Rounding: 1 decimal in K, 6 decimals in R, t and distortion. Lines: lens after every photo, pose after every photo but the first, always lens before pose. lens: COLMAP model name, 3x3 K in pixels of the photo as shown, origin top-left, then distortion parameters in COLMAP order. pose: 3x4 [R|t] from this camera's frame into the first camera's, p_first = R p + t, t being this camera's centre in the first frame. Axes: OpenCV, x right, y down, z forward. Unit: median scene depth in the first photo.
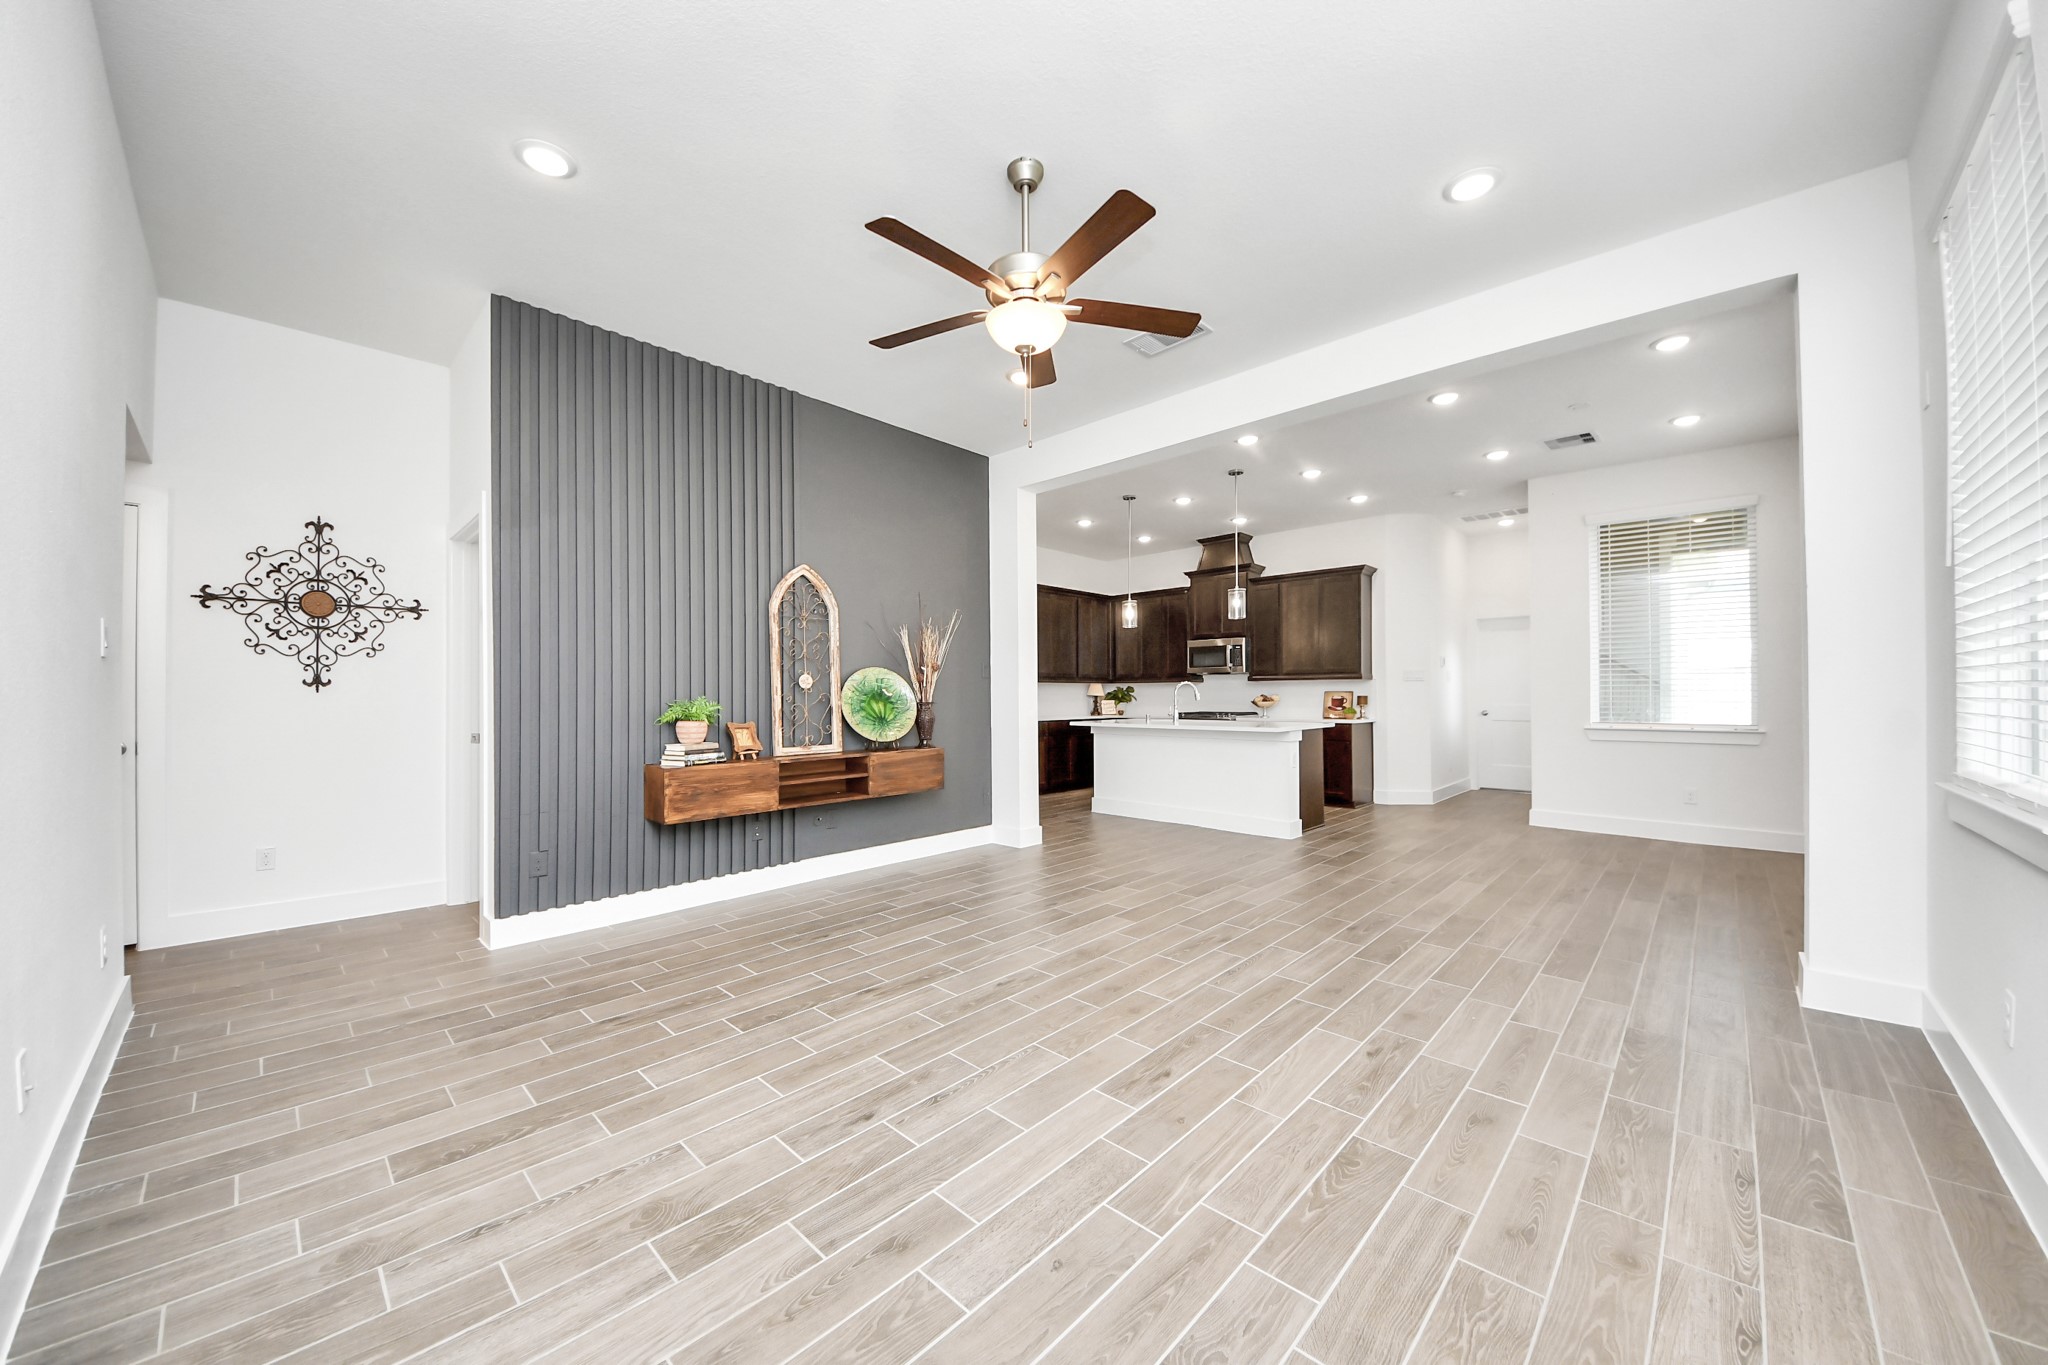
lens RADIAL K [[739.3, 0, 1023.9], [0, 739.3, 686.7], [0, 0, 1]] dist [-0.001591, -0.011849]
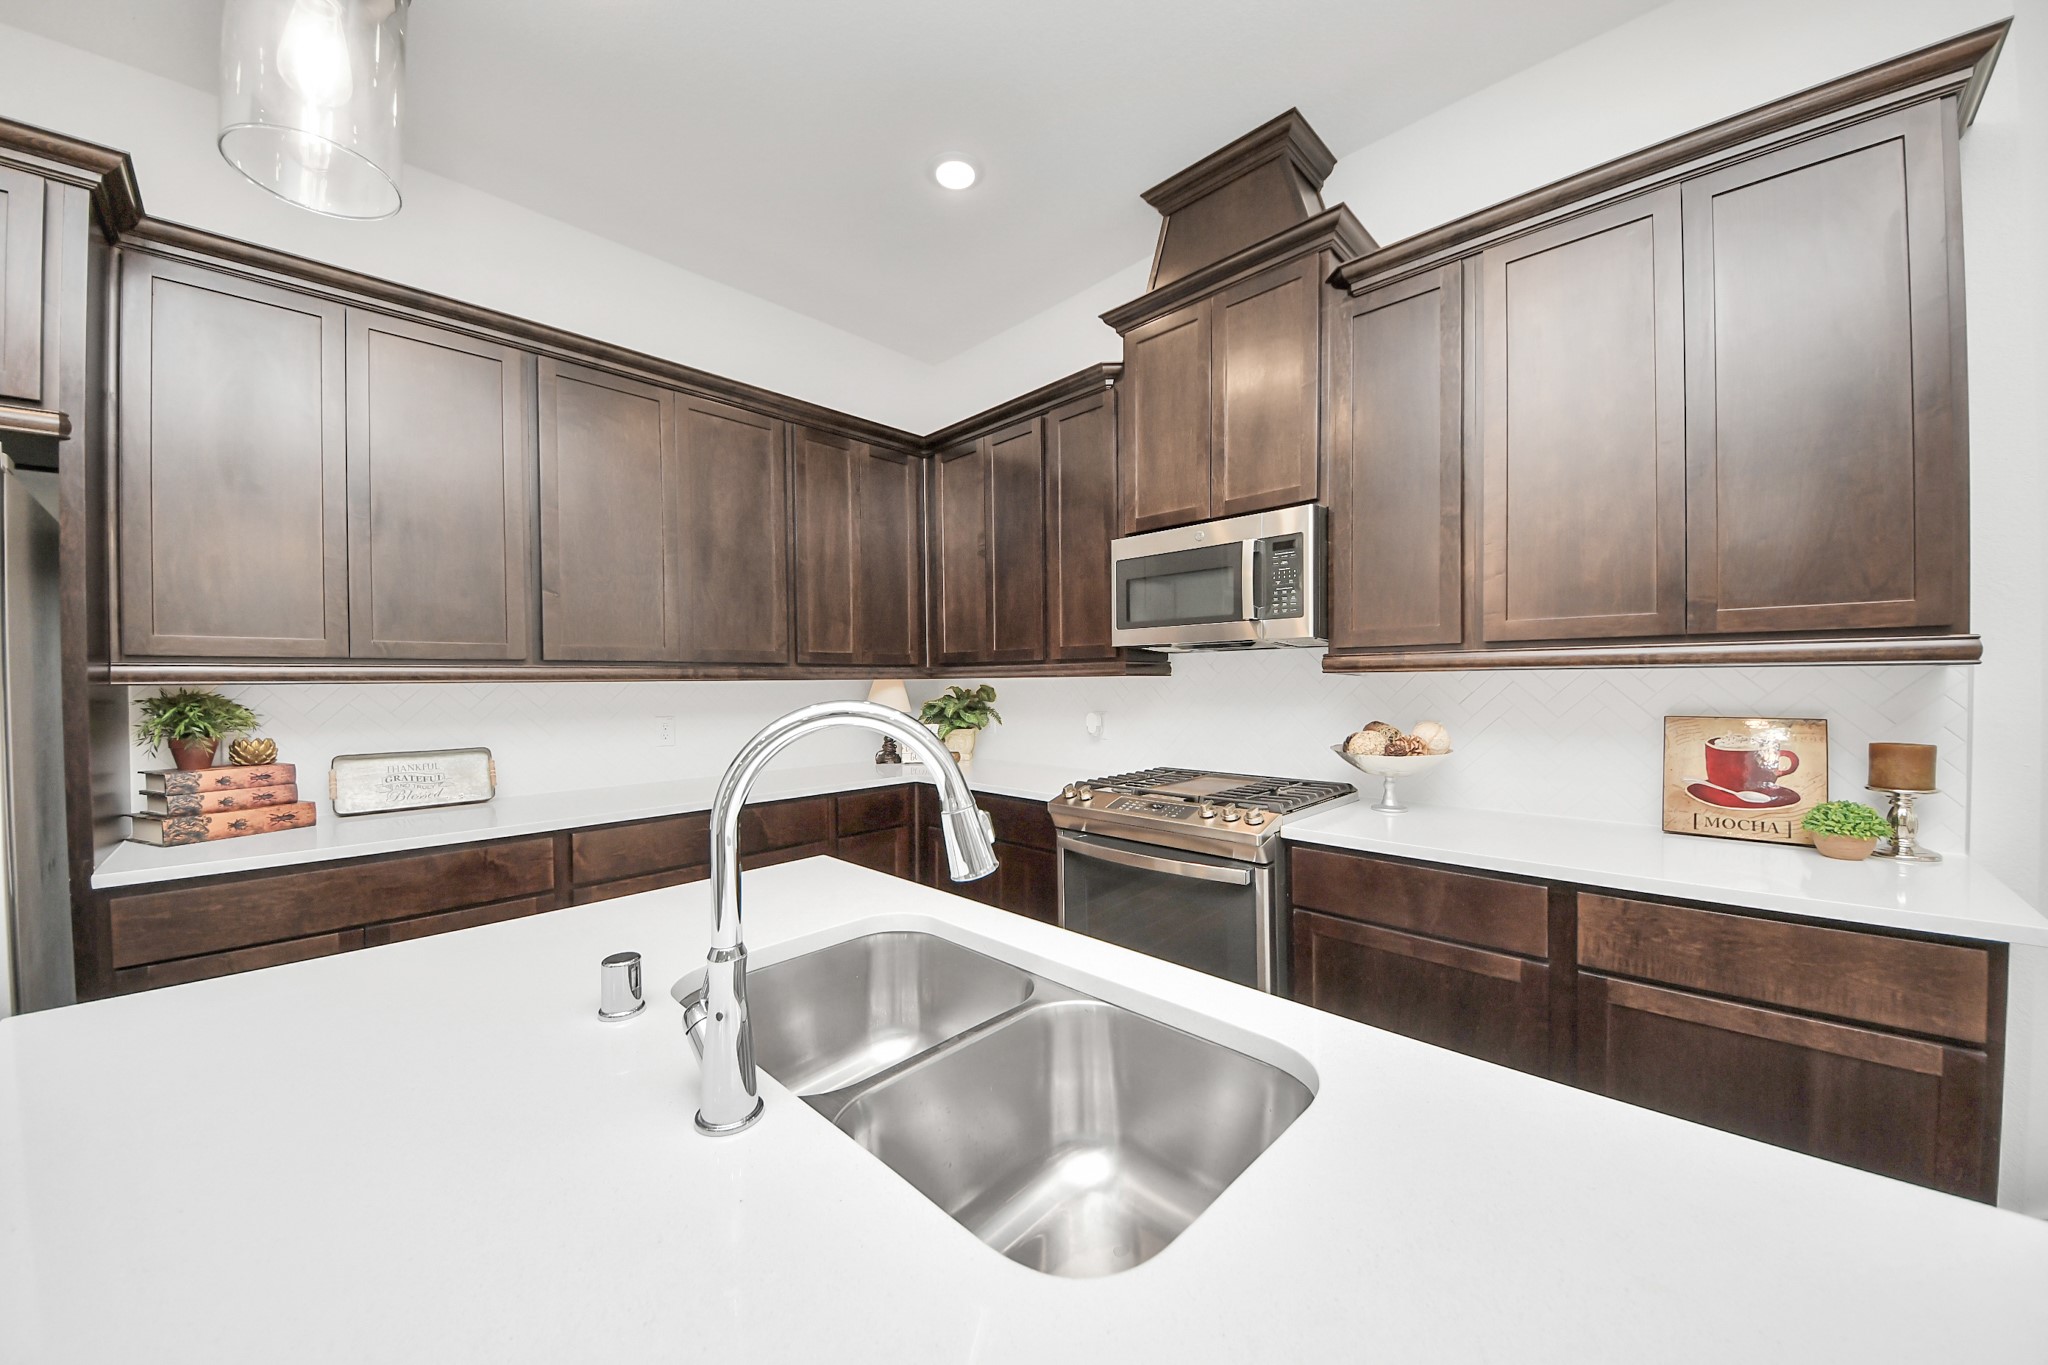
lens RADIAL K [[739.3, 0, 1023.9], [0, 739.3, 686.7], [0, 0, 1]] dist [-0.001591, -0.011849]
pose [[0.999652, -0.009228, -0.024719, 0.583907], [0.009900, 0.999581, 0.027188, -0.032244], [0.024458, -0.027423, 0.999325, 2.121296]]
